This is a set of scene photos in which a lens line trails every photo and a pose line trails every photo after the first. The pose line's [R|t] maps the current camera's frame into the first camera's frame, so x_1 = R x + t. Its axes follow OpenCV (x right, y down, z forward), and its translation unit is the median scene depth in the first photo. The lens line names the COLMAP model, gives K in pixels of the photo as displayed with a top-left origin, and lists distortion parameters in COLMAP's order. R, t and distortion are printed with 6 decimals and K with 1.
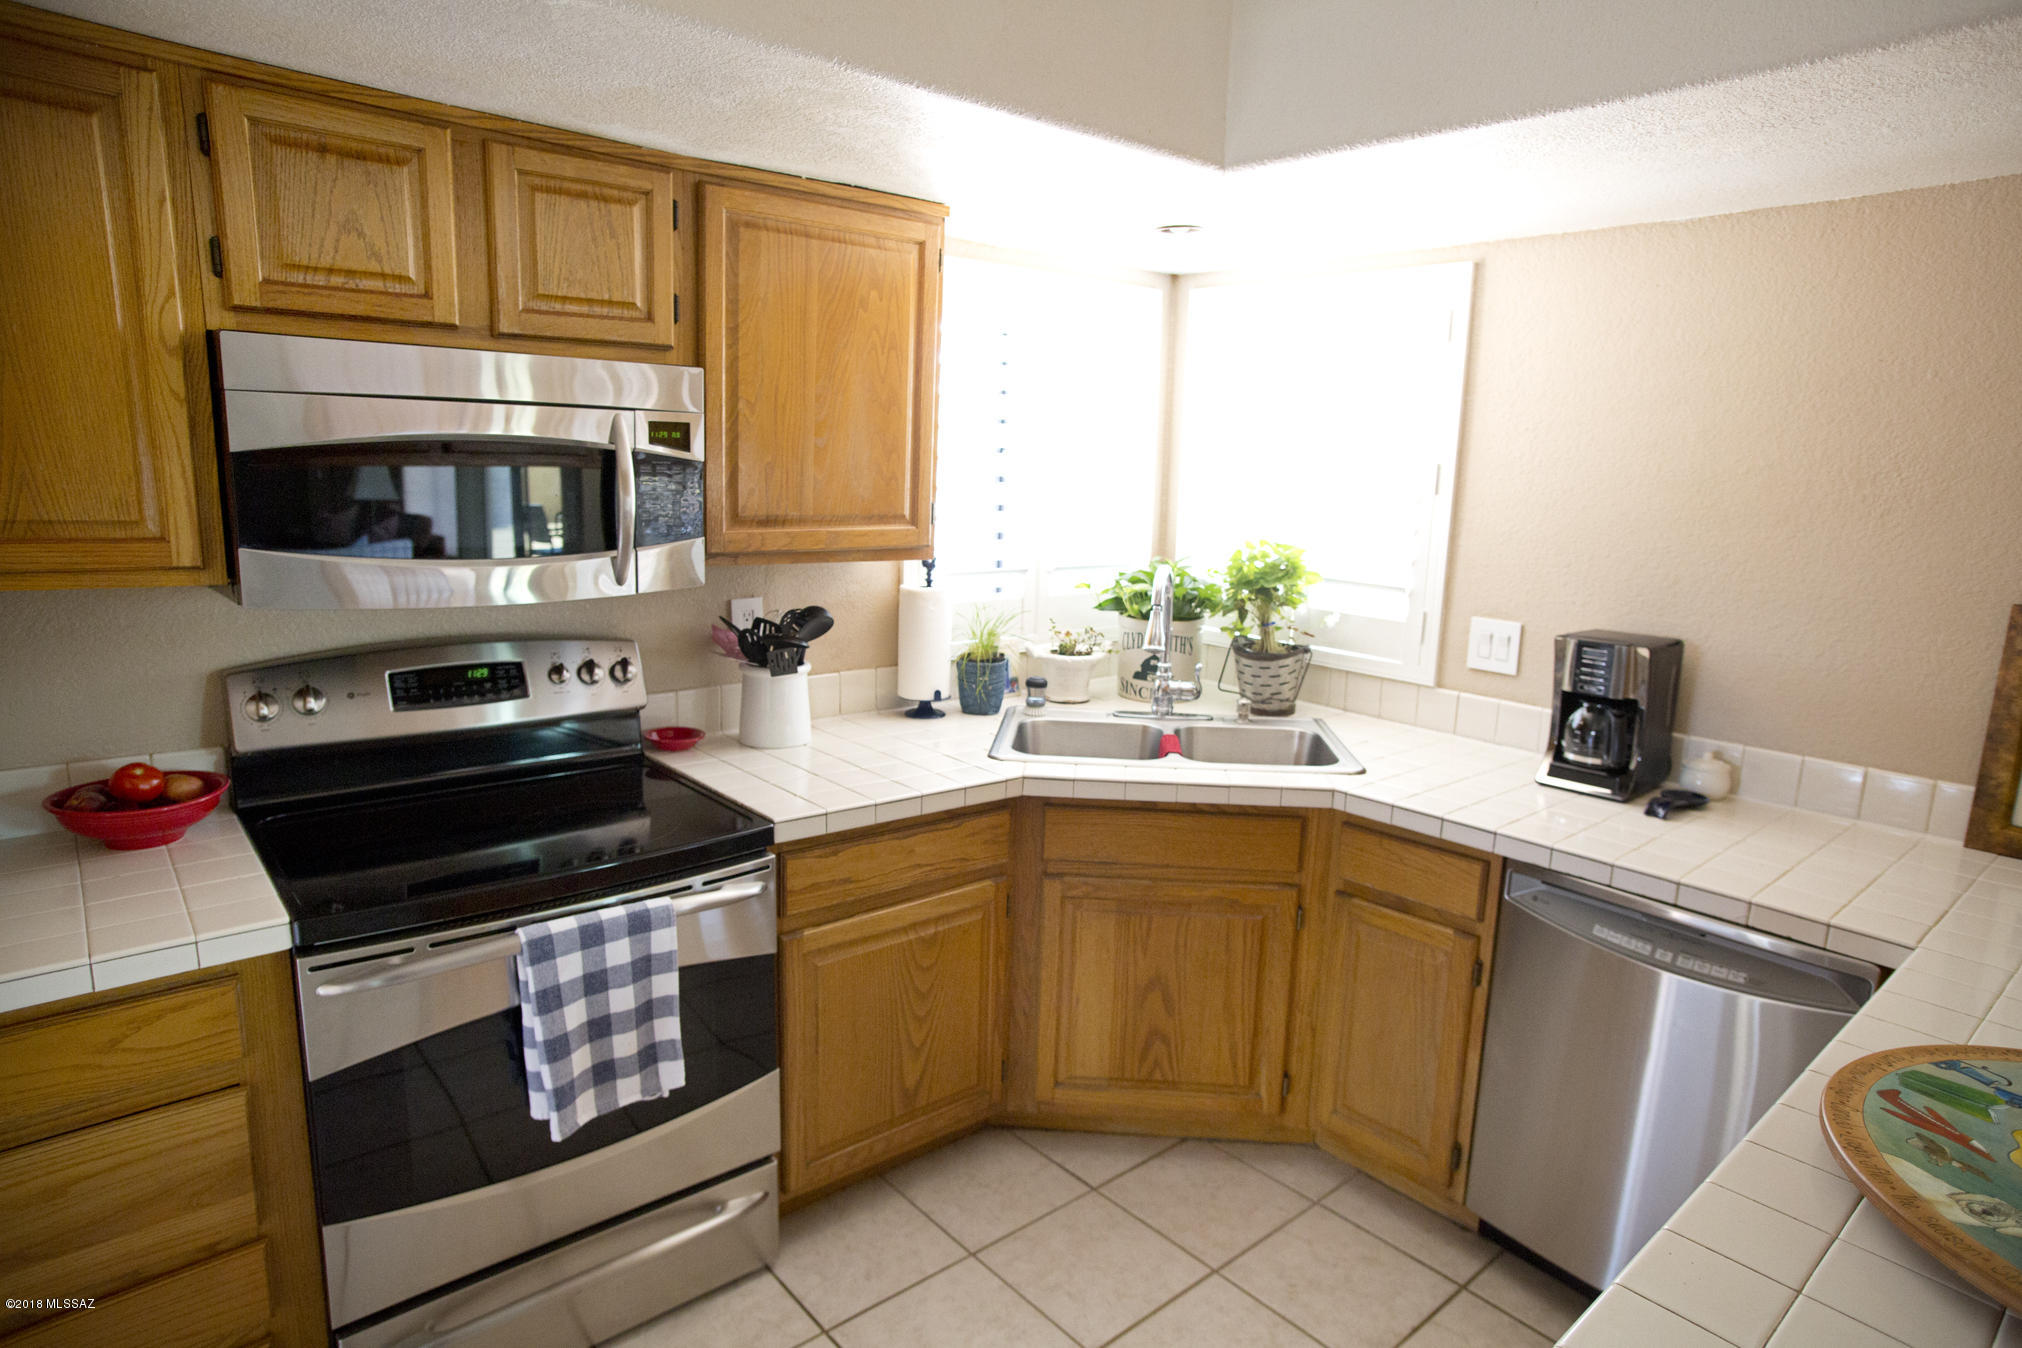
lens RADIAL K [[1158.3, 0, 1019.7], [0, 1158.3, 678.7], [0, 0, 1]] dist [-0.093235, 0.075483]
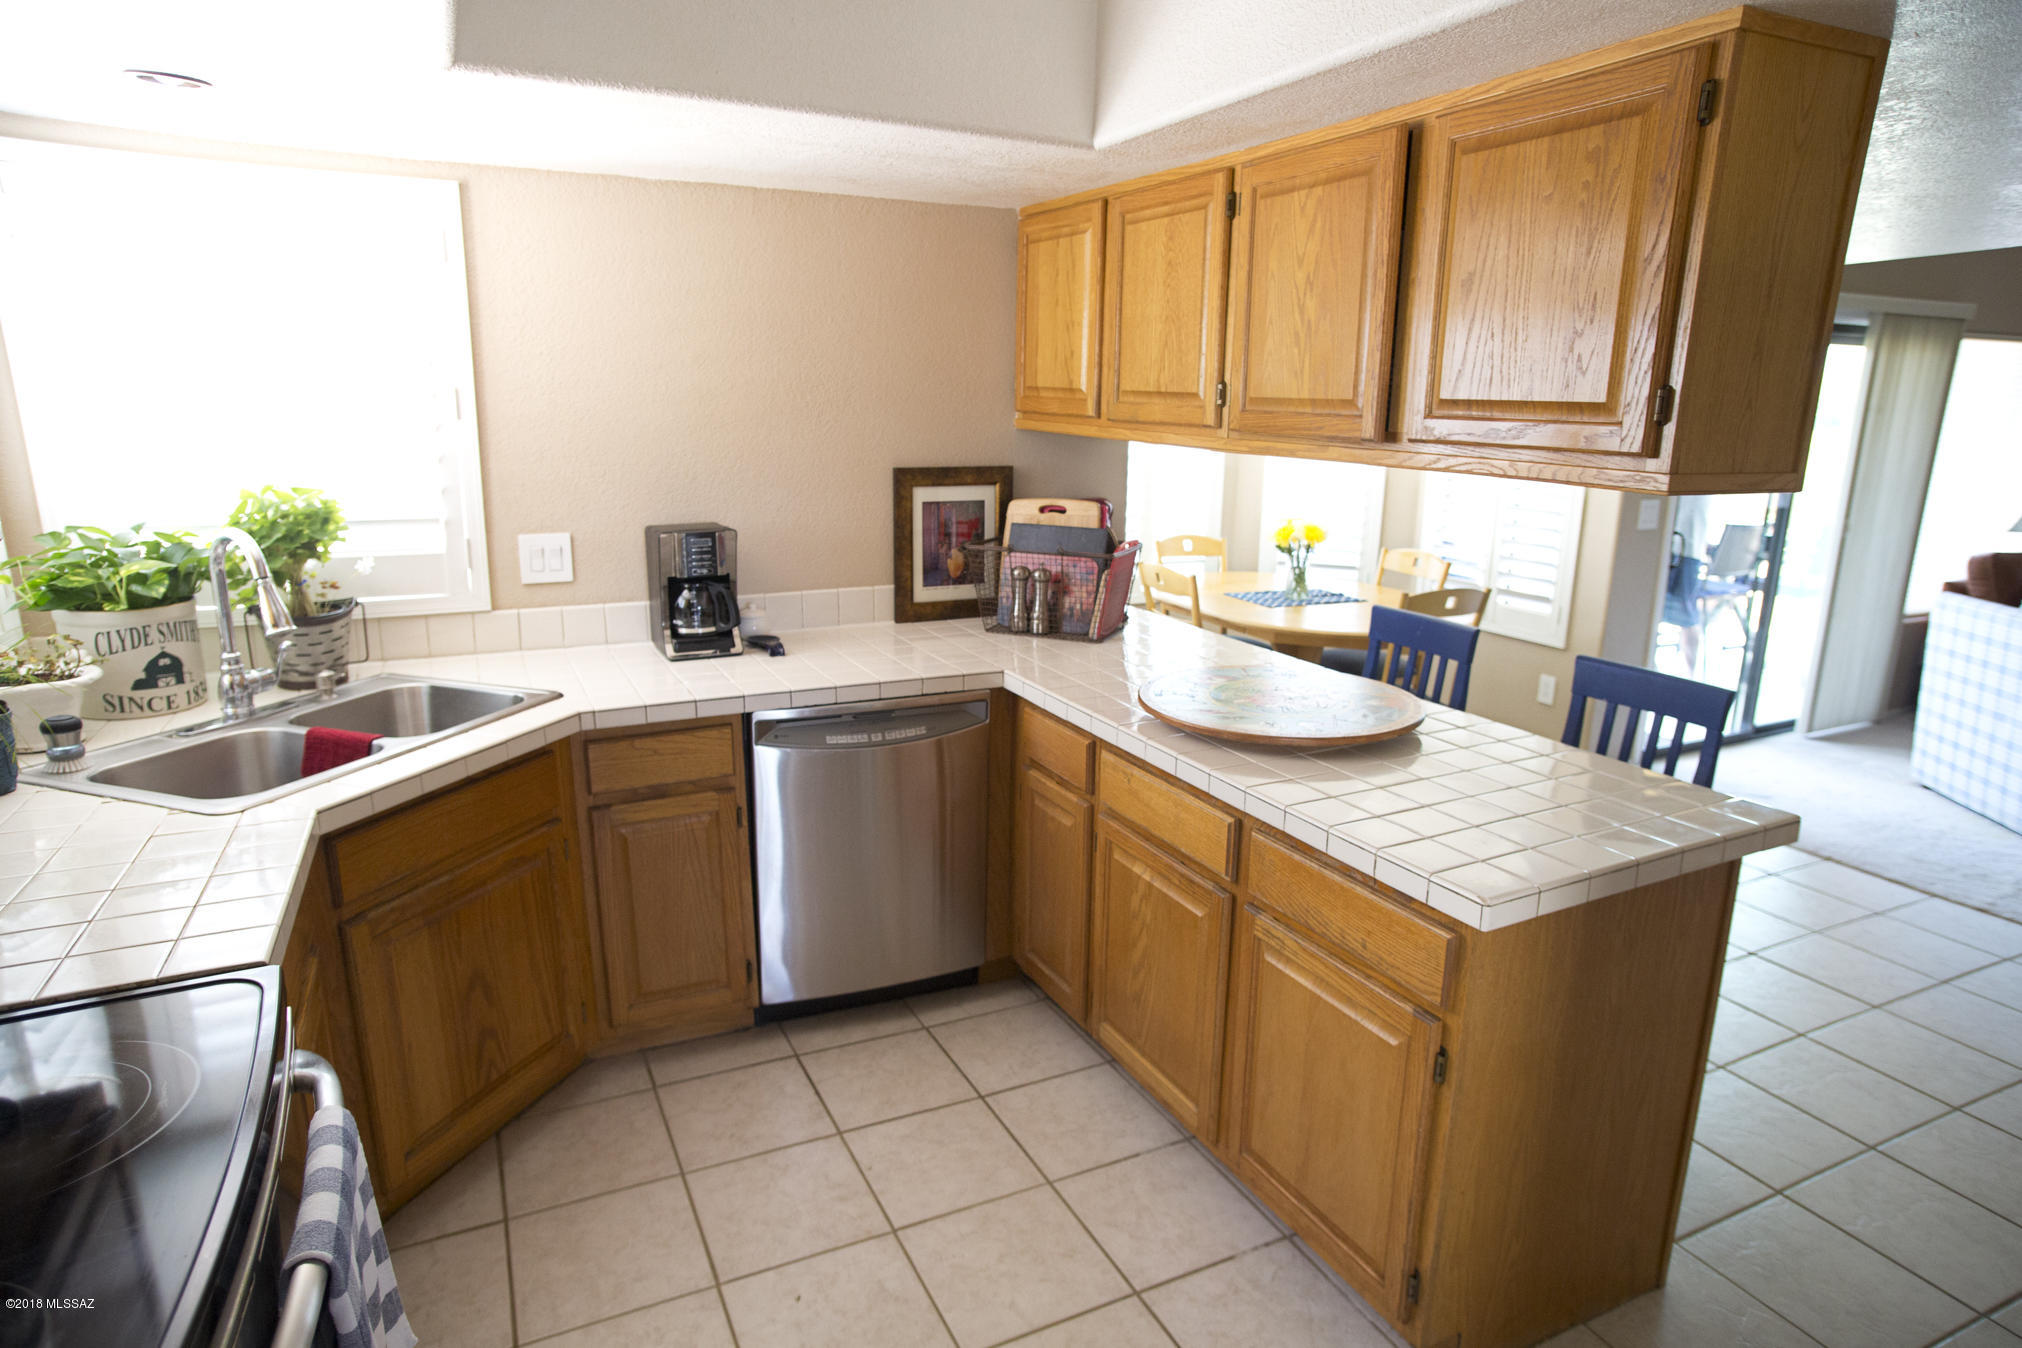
lens RADIAL K [[1158.3, 0, 1019.7], [0, 1158.3, 678.7], [0, 0, 1]] dist [-0.093235, 0.075483]
pose [[0.256037, -0.255322, 0.932339, -0.657017], [0.176919, 0.960574, 0.214470, -0.094581], [-0.950339, 0.110036, 0.291114, 0.373959]]
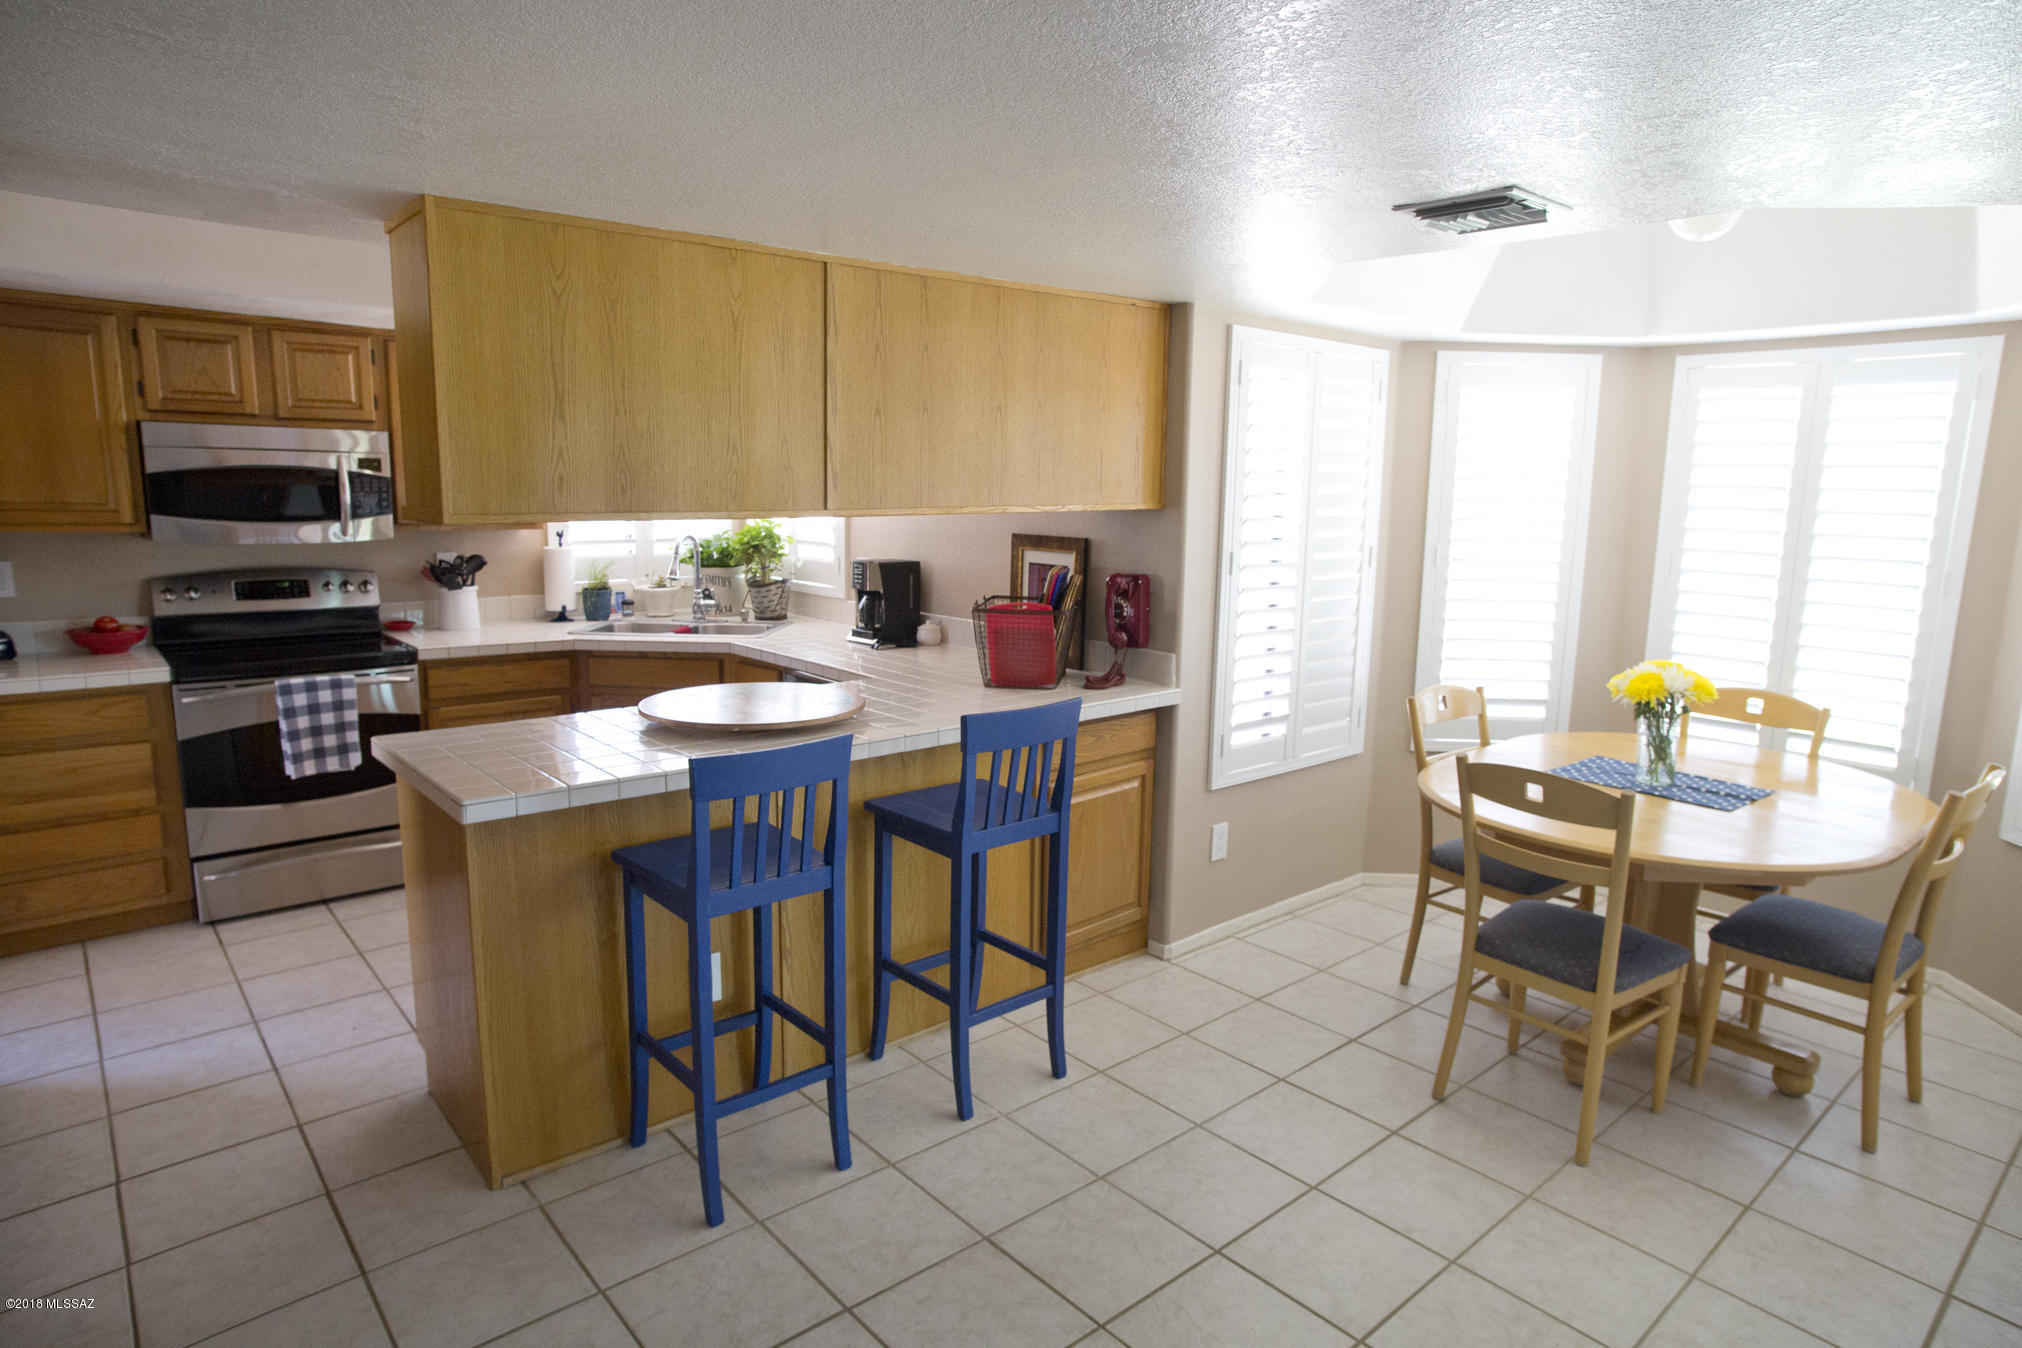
lens RADIAL K [[1158.3, 0, 1019.7], [0, 1158.3, 678.7], [0, 0, 1]] dist [-0.093235, 0.075483]
pose [[0.999901, -0.012784, 0.005944, 0.876696], [0.012908, 0.999687, -0.021444, 0.240167], [-0.005668, 0.021518, 0.999752, -1.071503]]
